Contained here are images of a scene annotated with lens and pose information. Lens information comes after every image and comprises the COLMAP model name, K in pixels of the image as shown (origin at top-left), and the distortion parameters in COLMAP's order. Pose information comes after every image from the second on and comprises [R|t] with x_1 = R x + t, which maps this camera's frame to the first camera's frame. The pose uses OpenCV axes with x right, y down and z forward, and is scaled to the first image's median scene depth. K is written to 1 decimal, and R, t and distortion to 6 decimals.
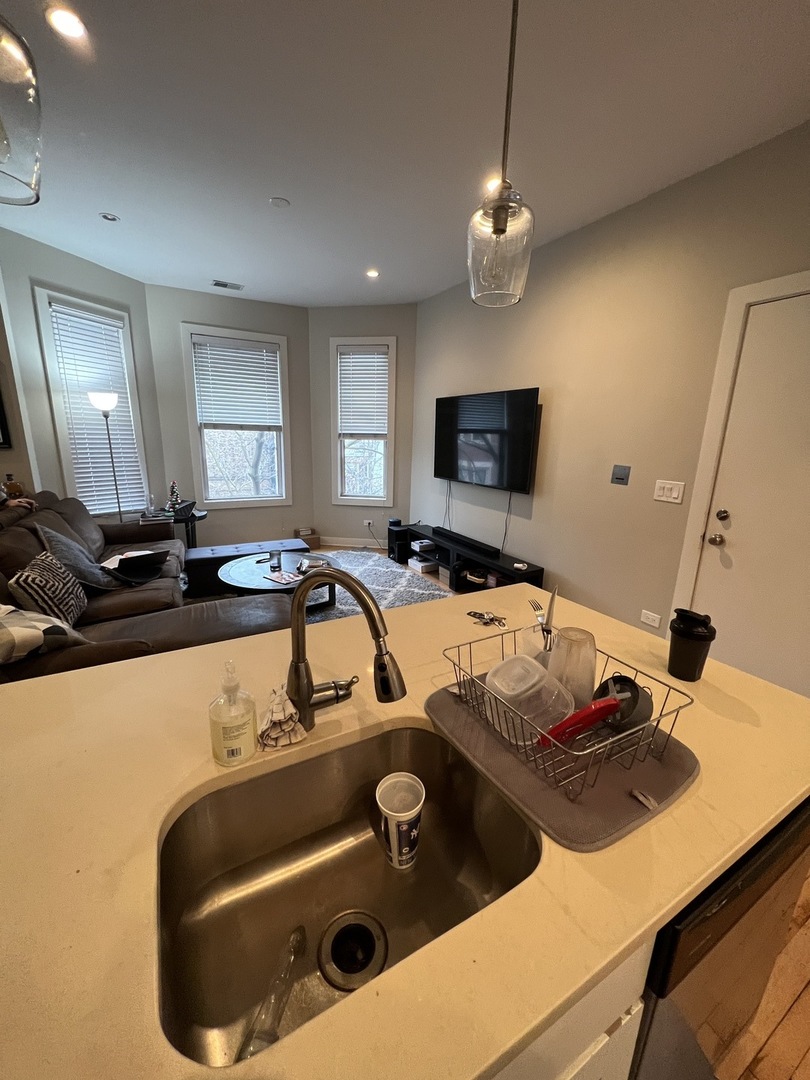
lens RADIAL K [[432.0, 0, 405.1], [0, 432.0, 542.8], [0, 0, 1]] dist [-0.003092, 0.001477]
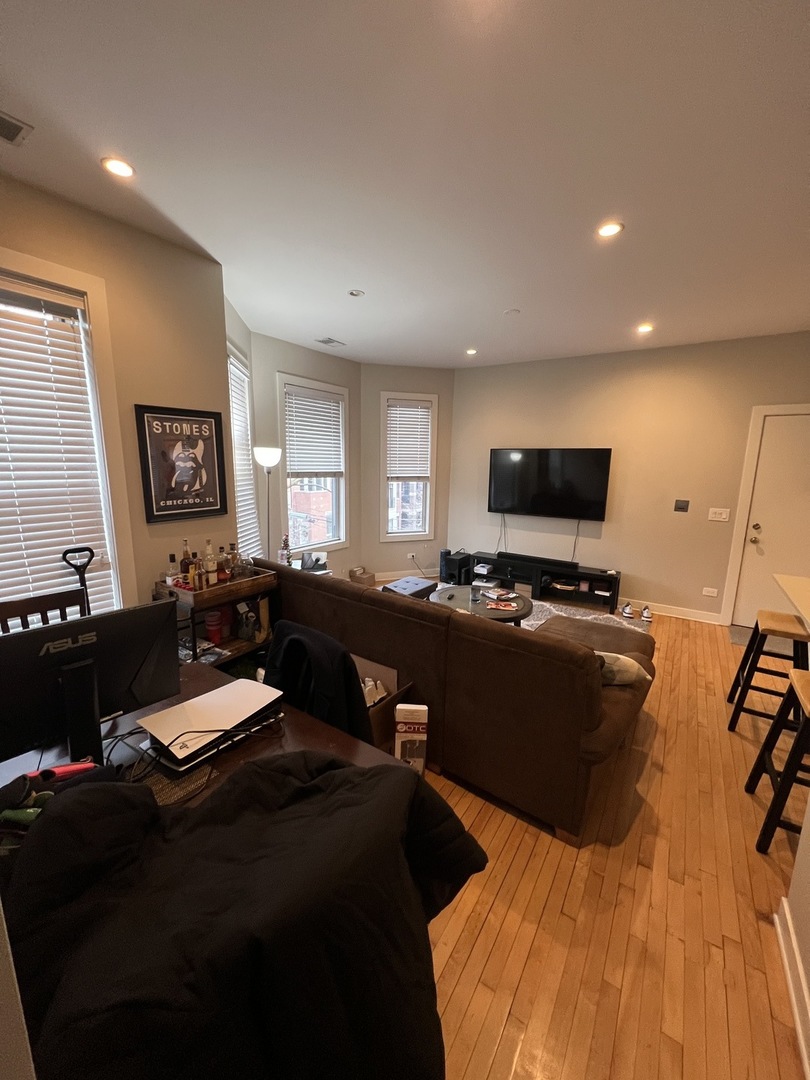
lens RADIAL K [[431.8, 0, 403.8], [0, 431.8, 541.1], [0, 0, 1]] dist [-0.000680, 0.000403]
pose [[0.885893, -0.095927, 0.453863, -0.738826], [0.119923, 0.992486, -0.024308, -0.072185], [-0.448121, 0.075963, 0.890740, 0.030736]]
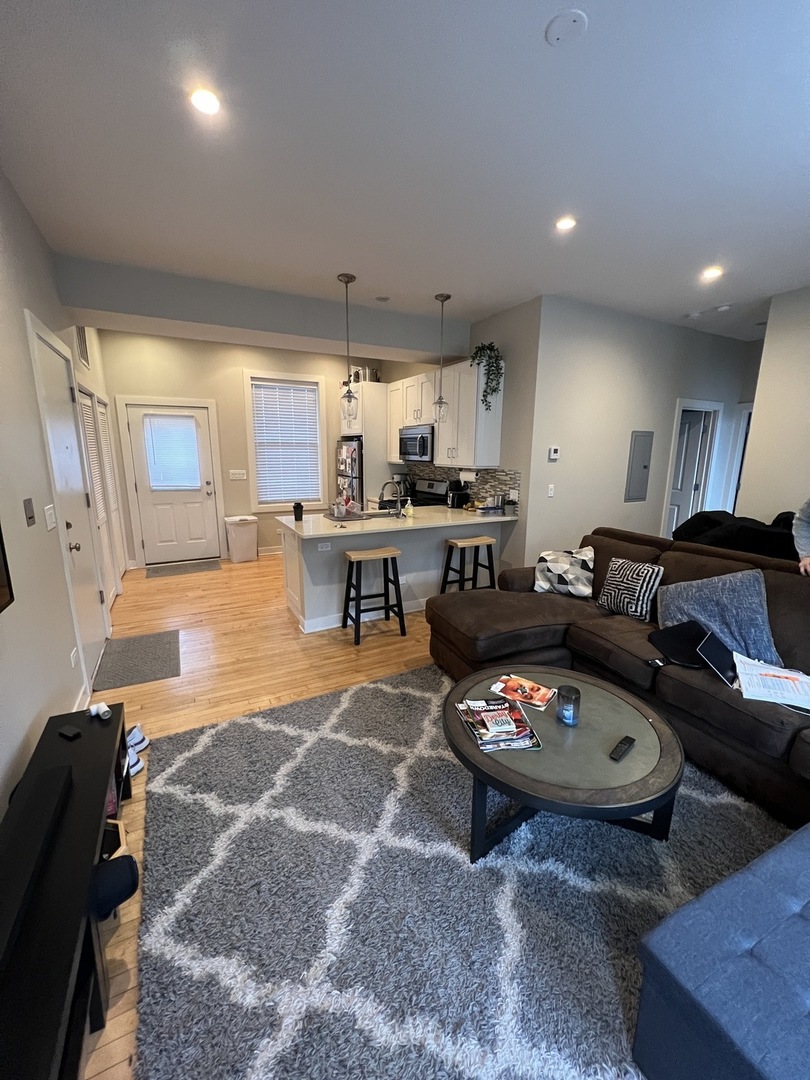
lens RADIAL K [[431.8, 0, 403.3], [0, 431.8, 541.2], [0, 0, 1]] dist [-0.000680, 0.000403]
pose [[-0.999289, -0.033320, 0.017644, -0.076507], [-0.022139, 0.897349, 0.440765, -0.277663], [-0.030520, 0.440061, -0.897449, 1.043071]]
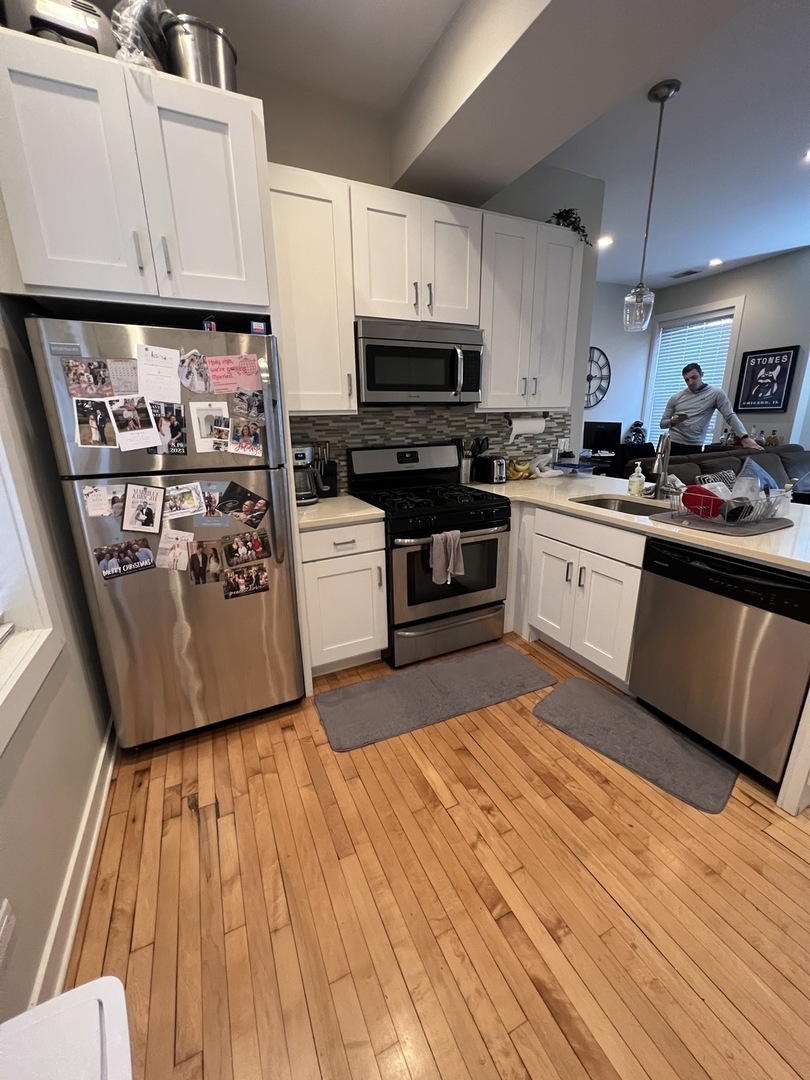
lens RADIAL K [[431.8, 0, 403.8], [0, 431.8, 540.7], [0, 0, 1]] dist [-0.000680, 0.000403]
pose [[-0.064758, 0.257750, -0.964039, 0.474668], [-0.228308, 0.936616, 0.265754, 0.063037], [0.971433, 0.237307, -0.001807, -0.084064]]
